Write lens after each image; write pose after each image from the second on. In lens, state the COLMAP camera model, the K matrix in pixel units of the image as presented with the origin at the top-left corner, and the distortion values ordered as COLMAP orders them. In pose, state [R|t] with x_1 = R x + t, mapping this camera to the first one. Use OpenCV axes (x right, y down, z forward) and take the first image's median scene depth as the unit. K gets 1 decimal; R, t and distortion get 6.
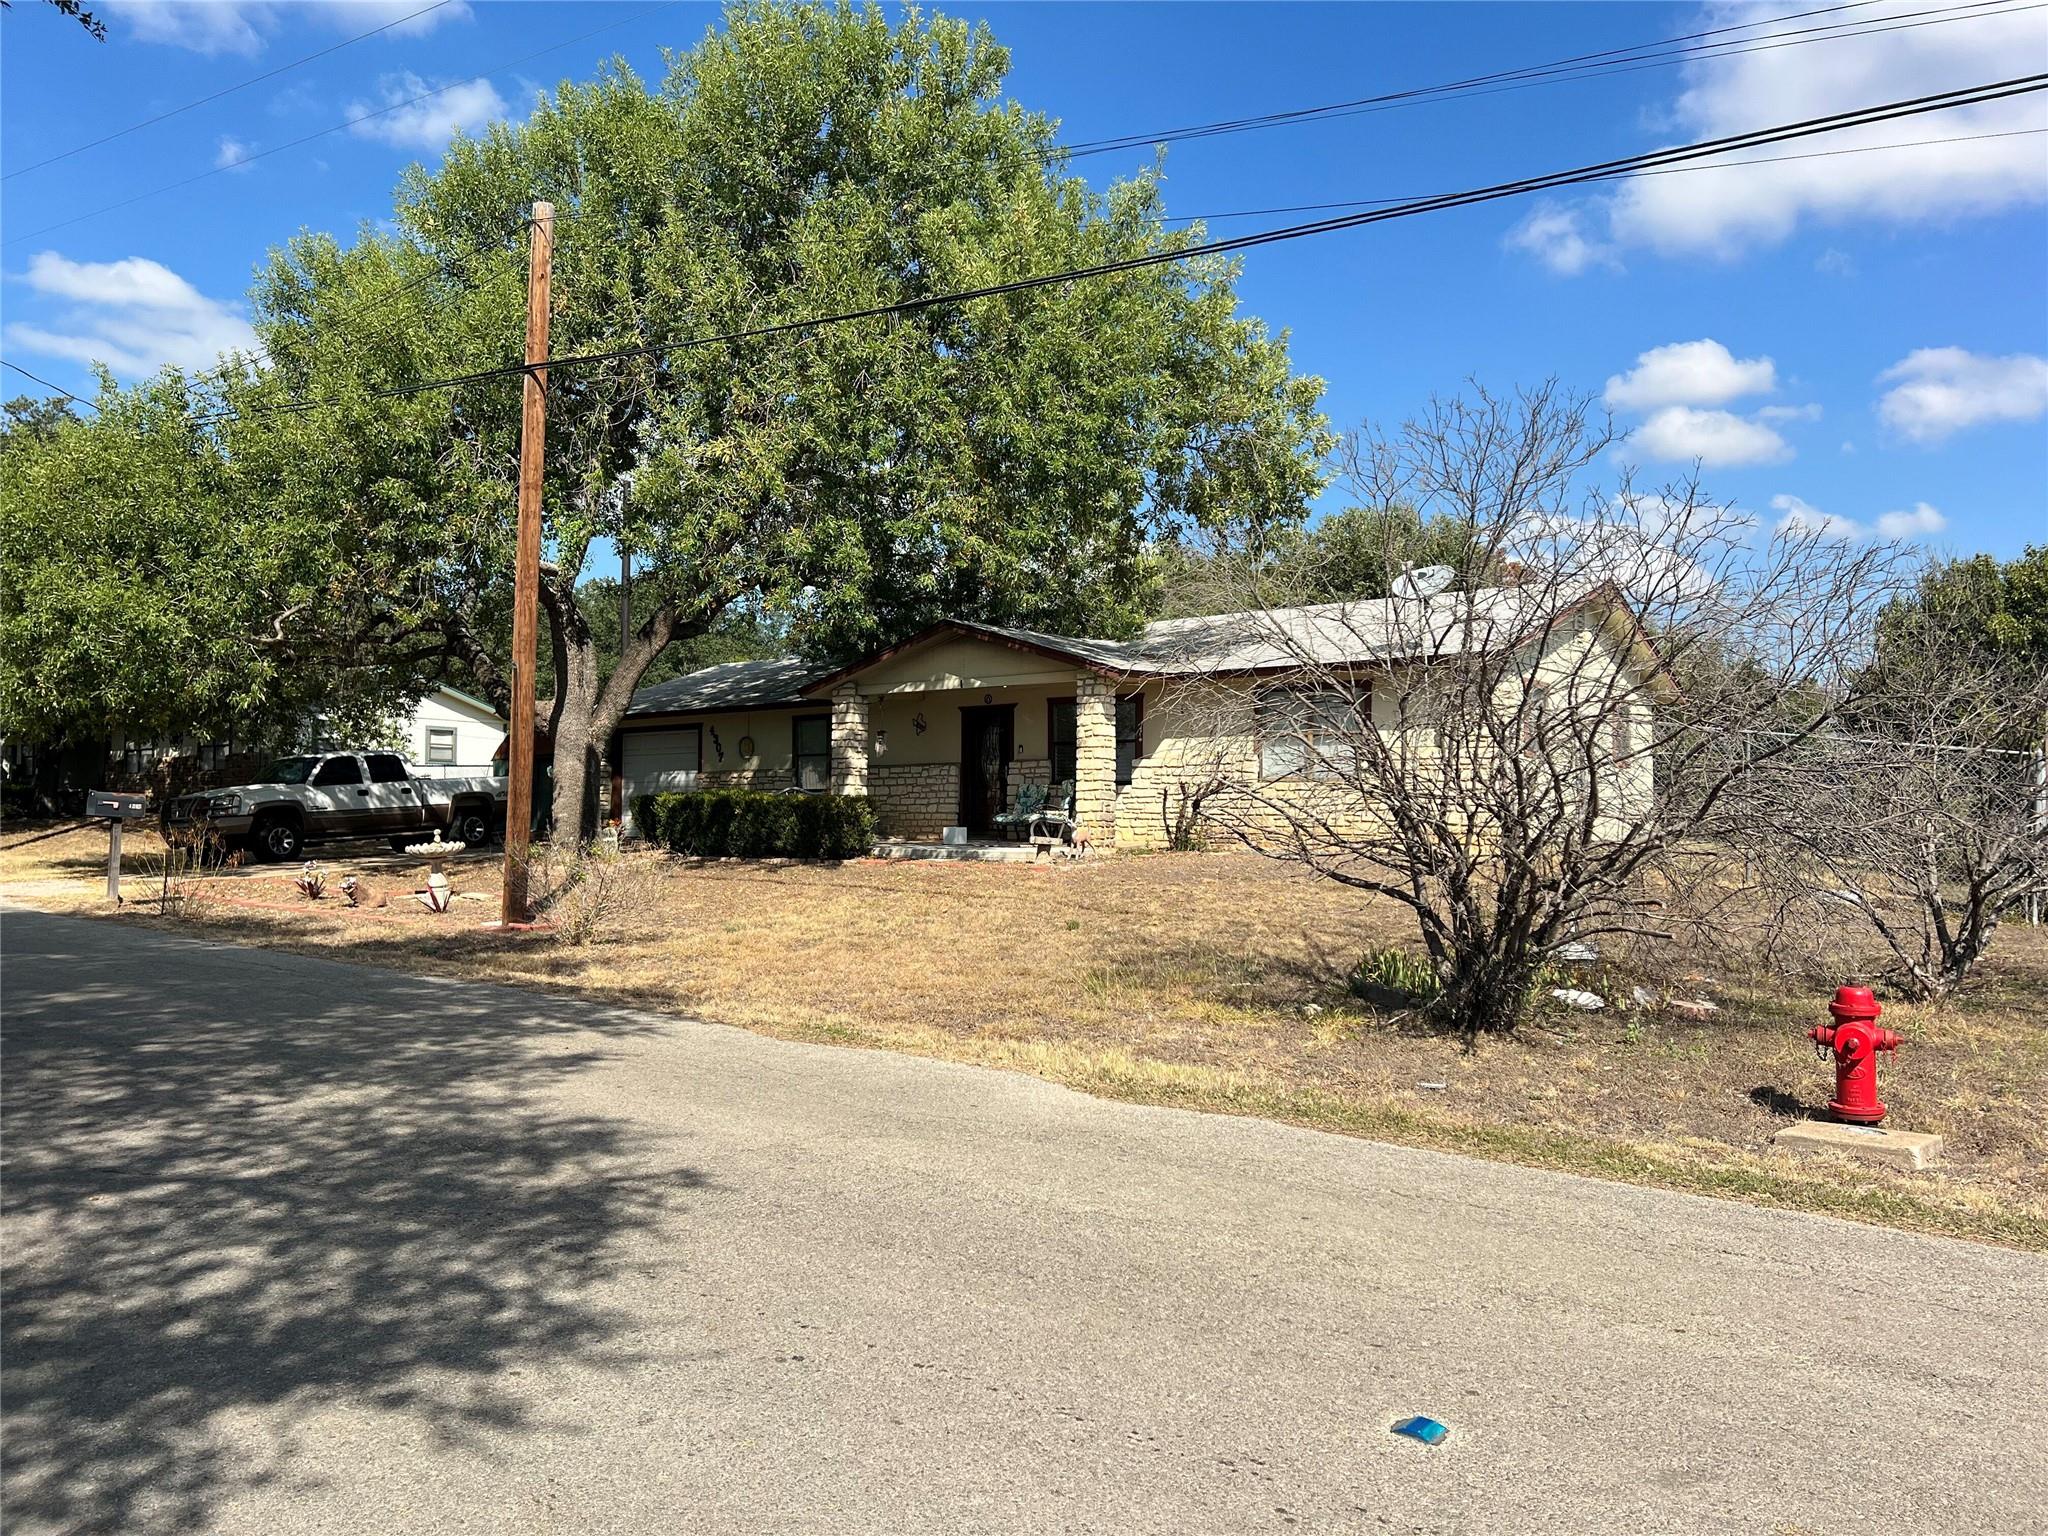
lens RADIAL K [[1560.6, 0, 1022.8], [0, 1560.6, 767.0], [0, 0, 1]] dist [0.064356, -0.074621]
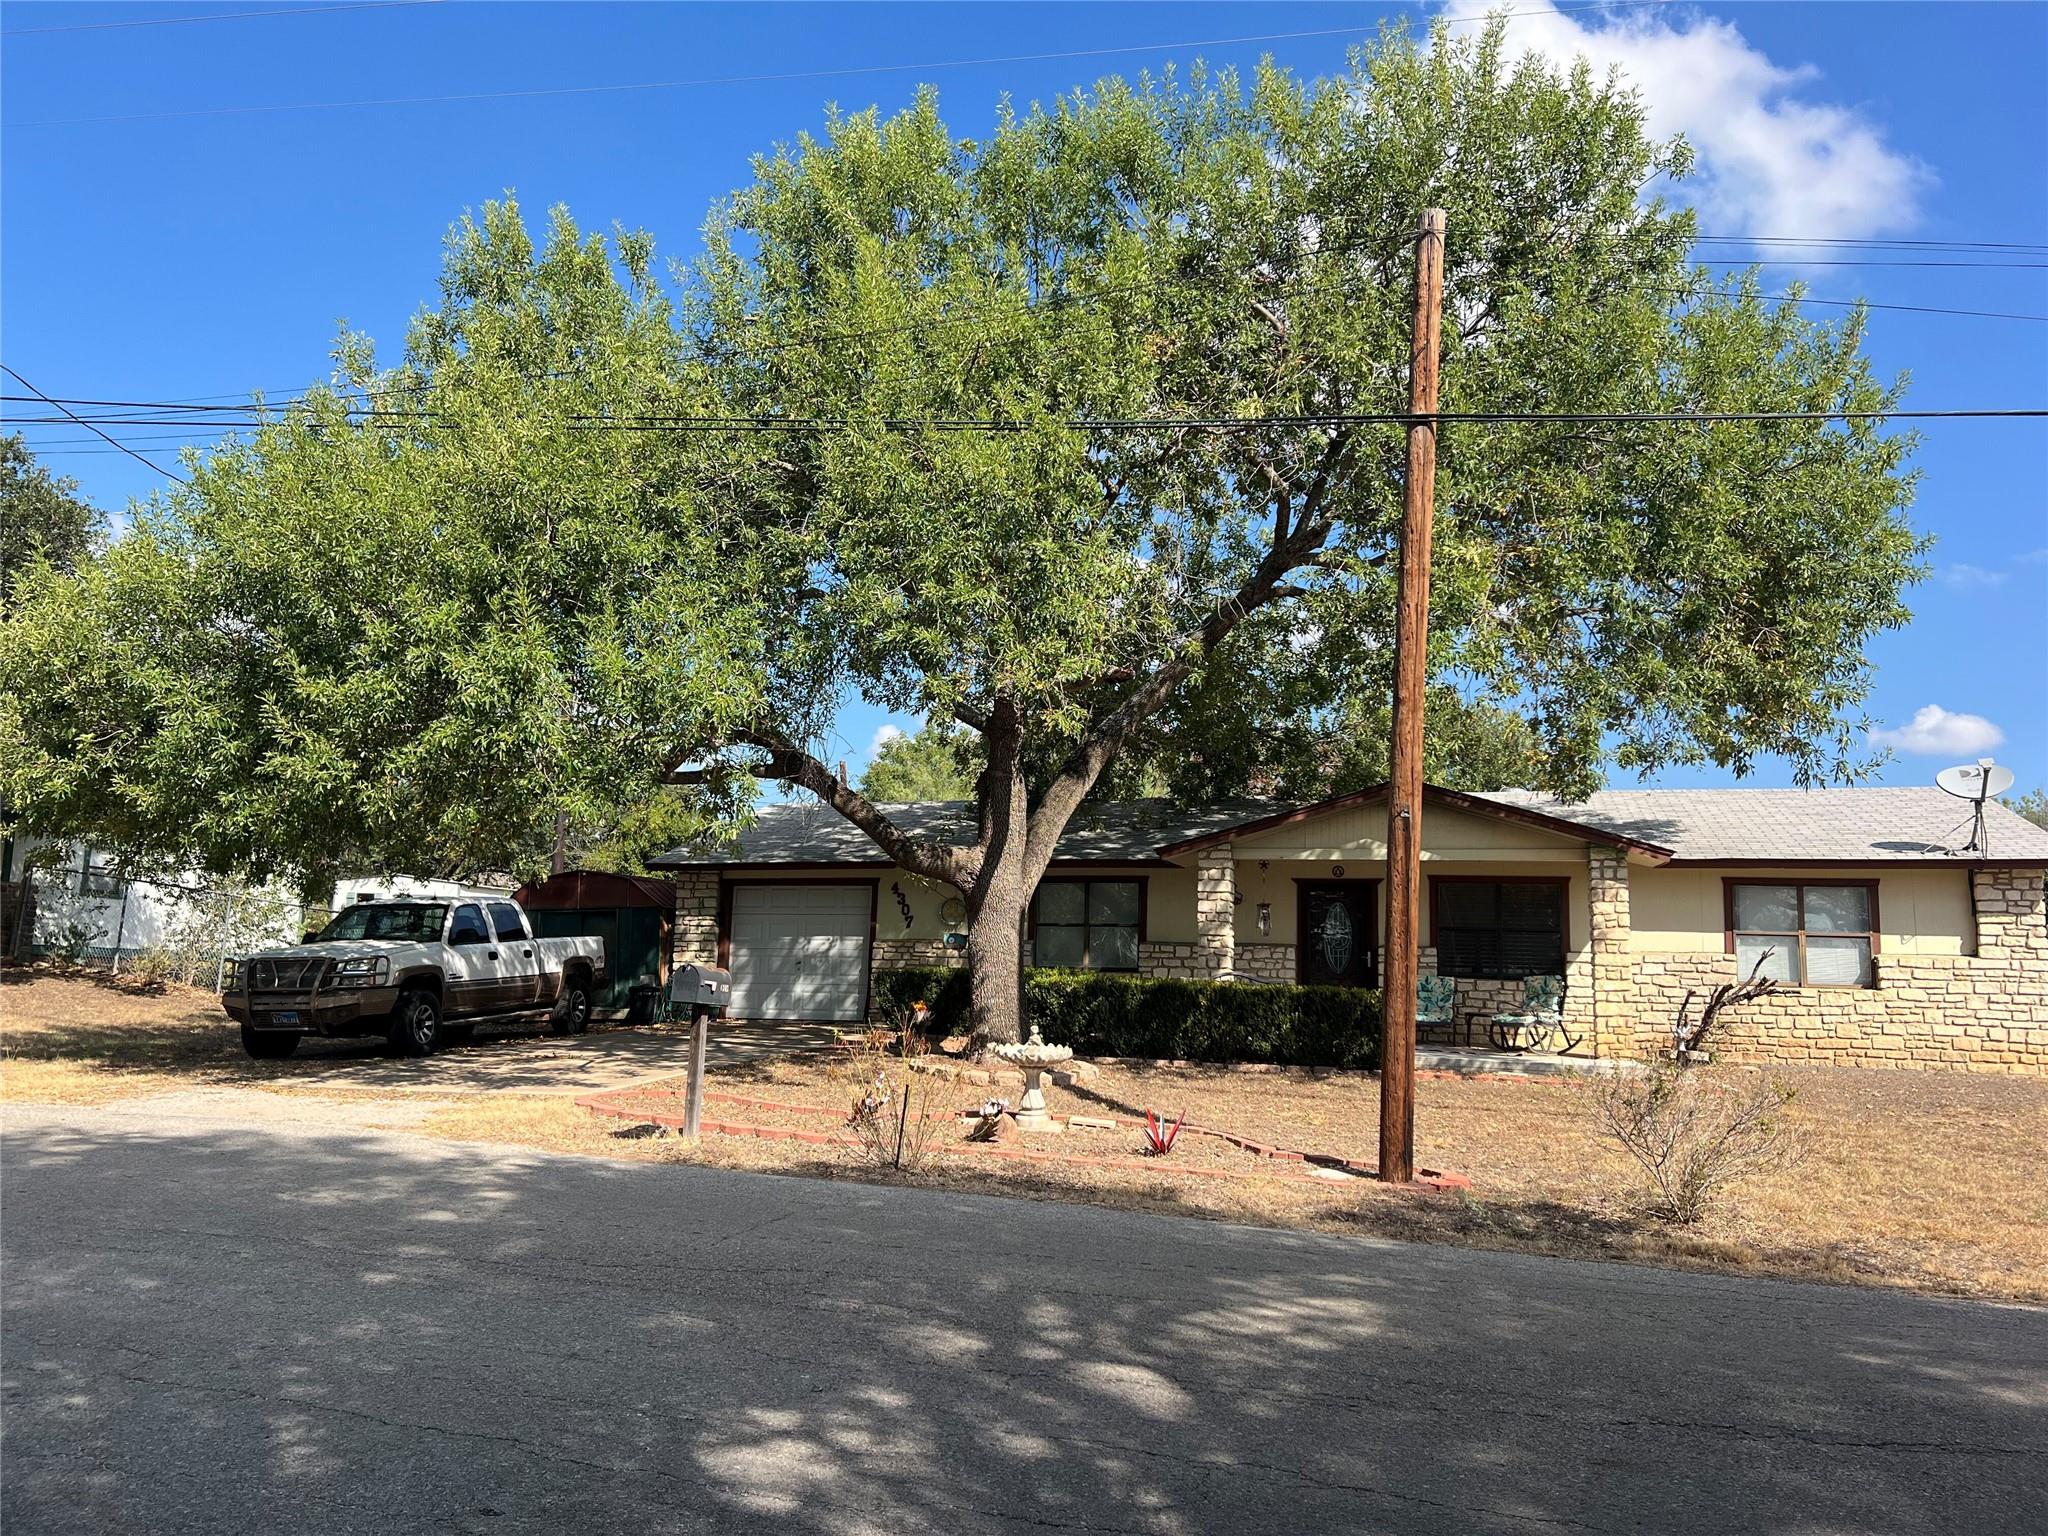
lens RADIAL K [[1560.6, 0, 1016.8], [0, 1560.6, 785.1], [0, 0, 1]] dist [0.064356, -0.074621]
pose [[0.934415, 0.070612, 0.349116, -0.484535], [-0.038154, 0.994356, -0.098997, 0.001001], [-0.354136, 0.079184, 0.931835, 0.253486]]
